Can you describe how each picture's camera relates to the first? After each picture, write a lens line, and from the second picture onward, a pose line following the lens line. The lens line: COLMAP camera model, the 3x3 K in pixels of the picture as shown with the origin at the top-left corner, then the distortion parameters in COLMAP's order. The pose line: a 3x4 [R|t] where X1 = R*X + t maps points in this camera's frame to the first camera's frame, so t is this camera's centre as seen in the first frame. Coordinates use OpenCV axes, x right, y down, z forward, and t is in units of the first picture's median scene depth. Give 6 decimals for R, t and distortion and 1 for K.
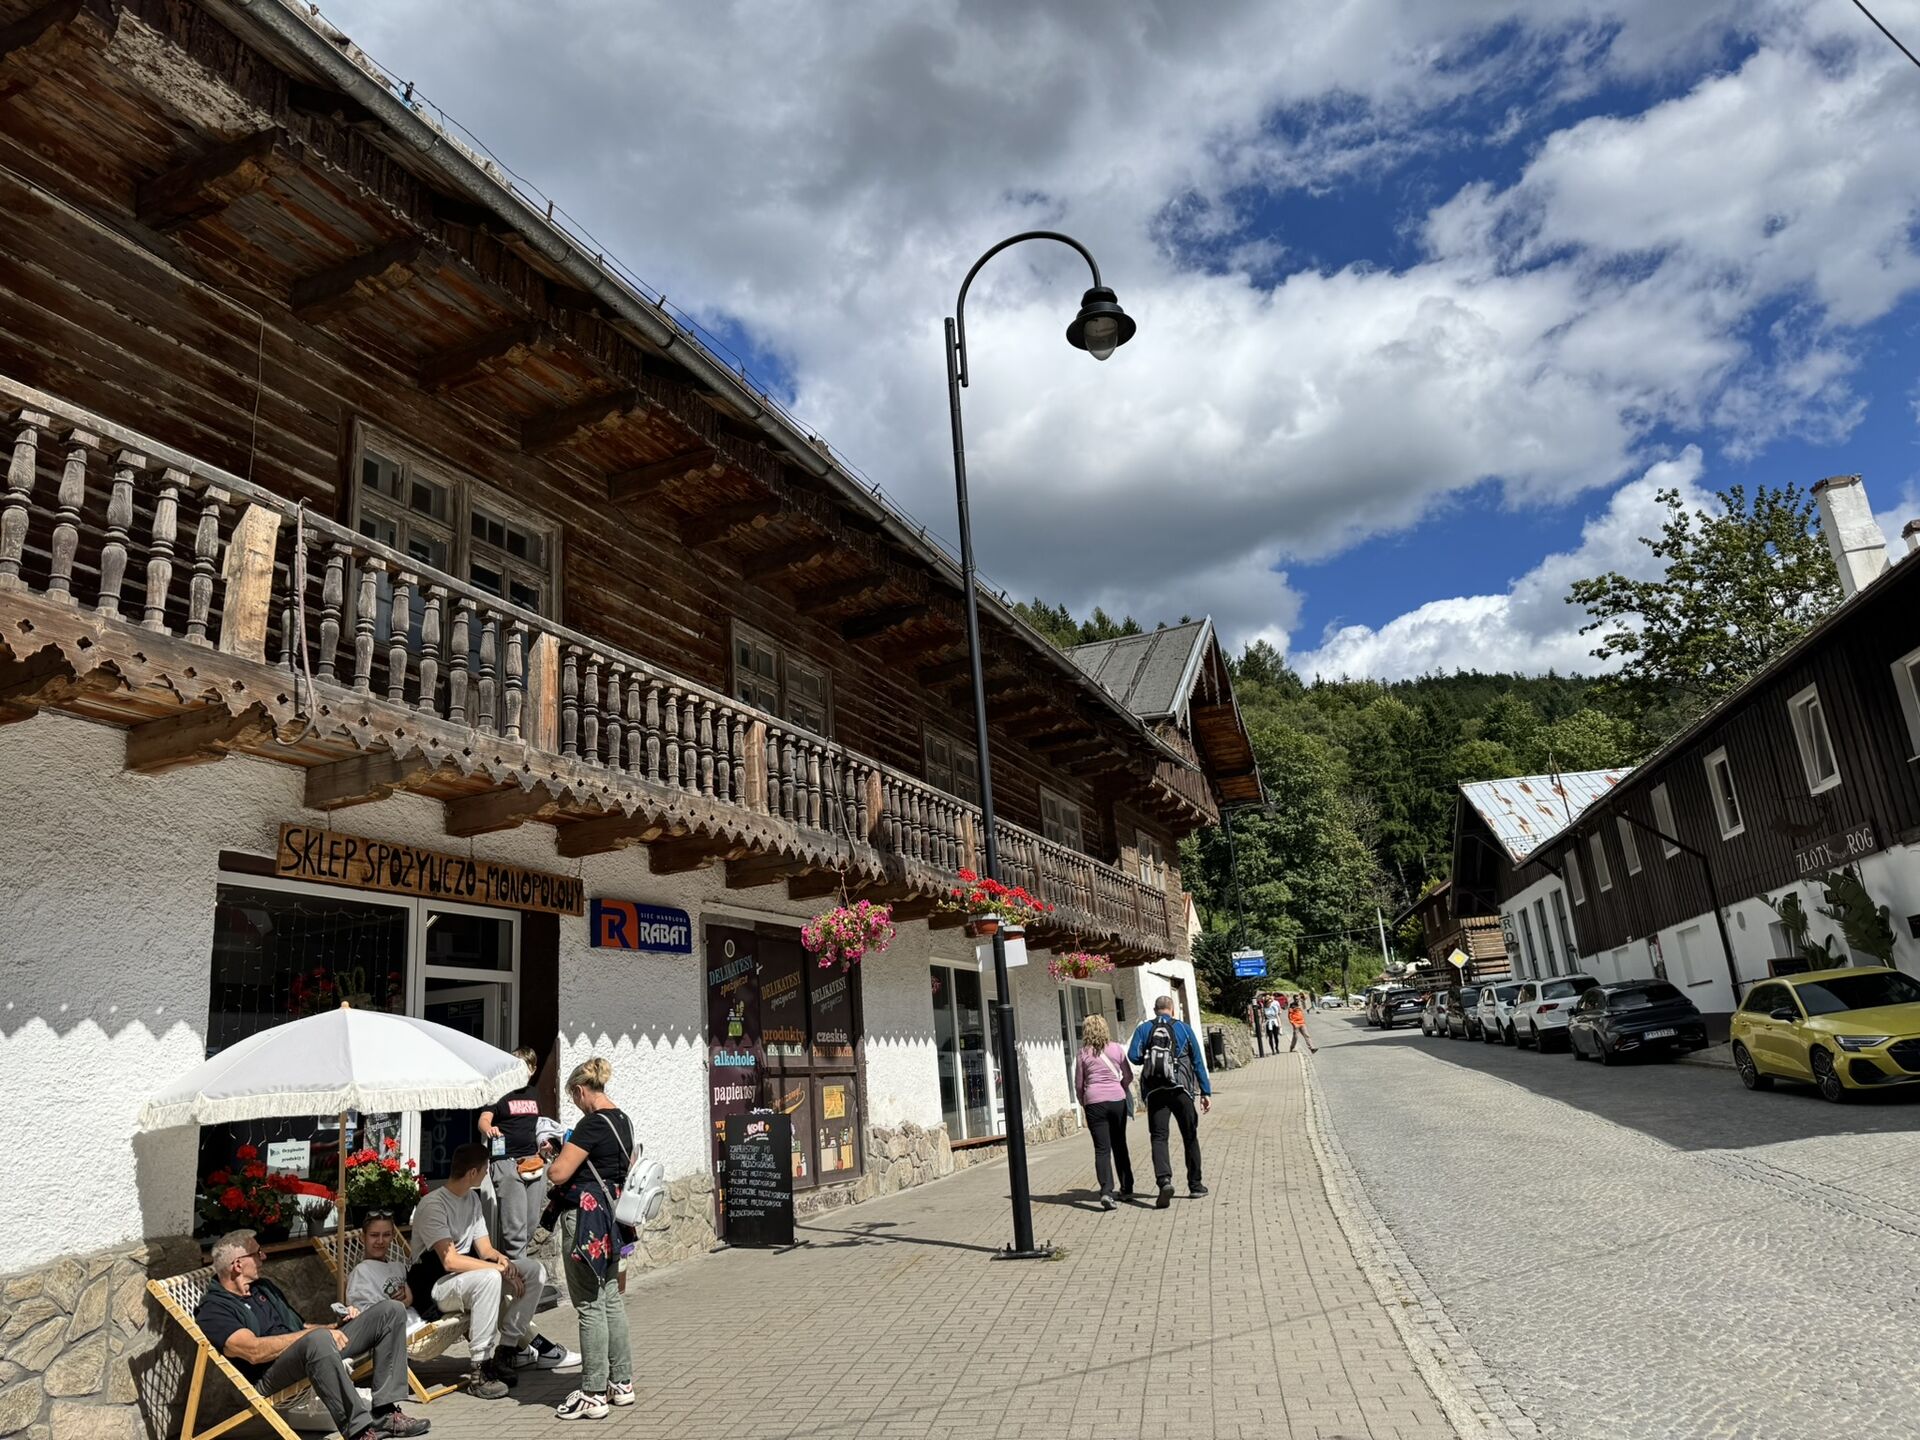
lens RADIAL K [[1351.4, 0, 960.0], [0, 1351.4, 720.0], [0, 0, 1]] dist [0.037669, 0.001071]
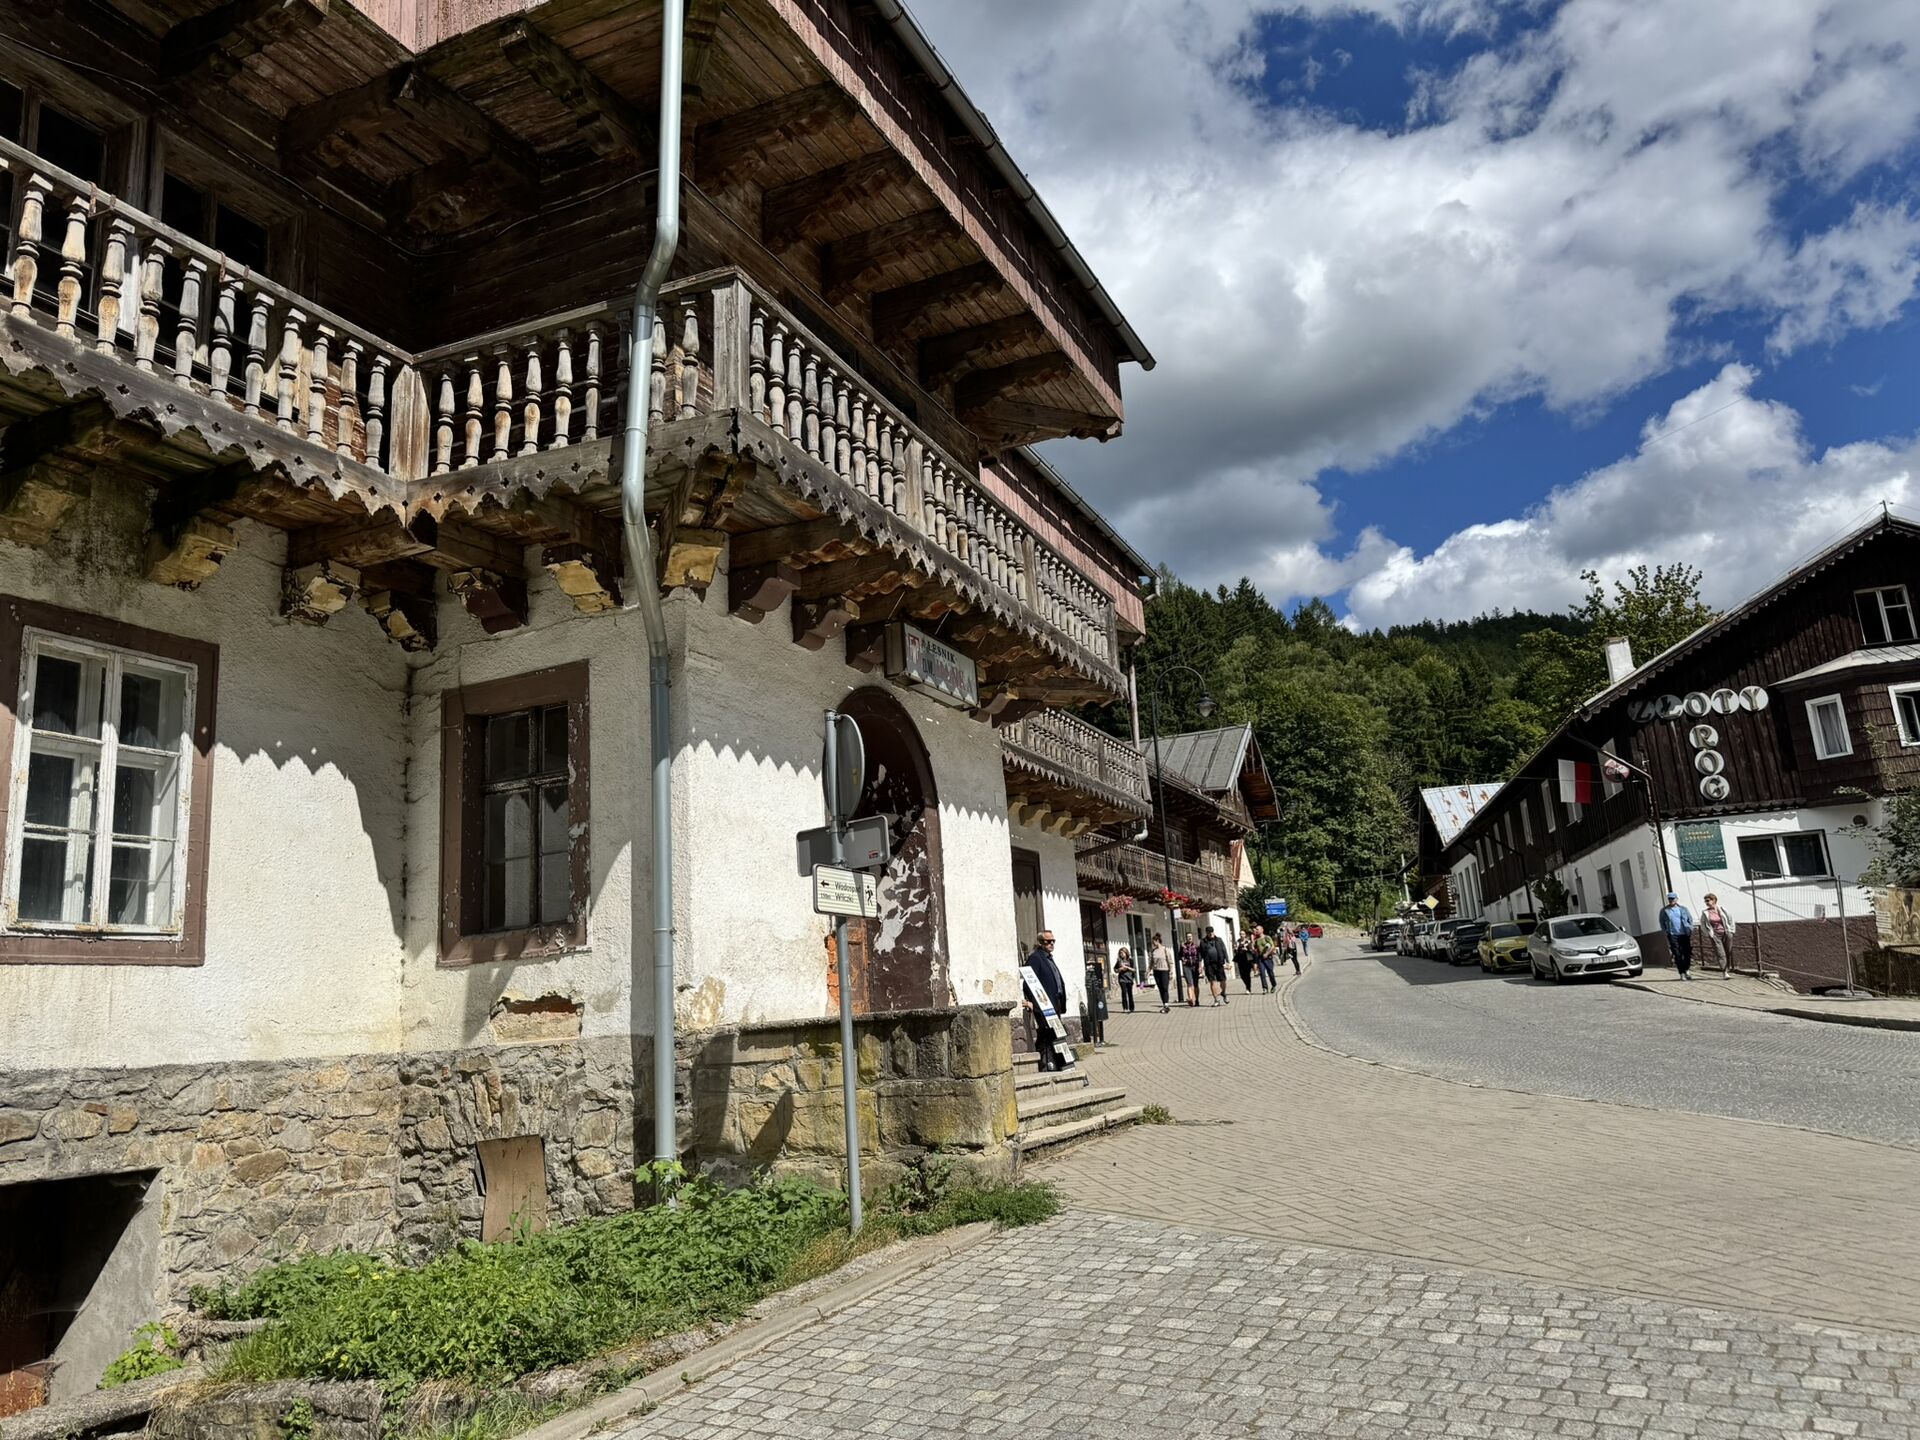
lens RADIAL K [[1379.6, 0, 955.0], [0, 1379.6, 695.8], [0, 0, 1]] dist [0.003104, -0.000082]
pose [[0.999062, 0.012100, -0.041576, -0.029208], [-0.010416, 0.999126, 0.040489, -0.038817], [0.042030, -0.040018, 0.998315, -0.186484]]
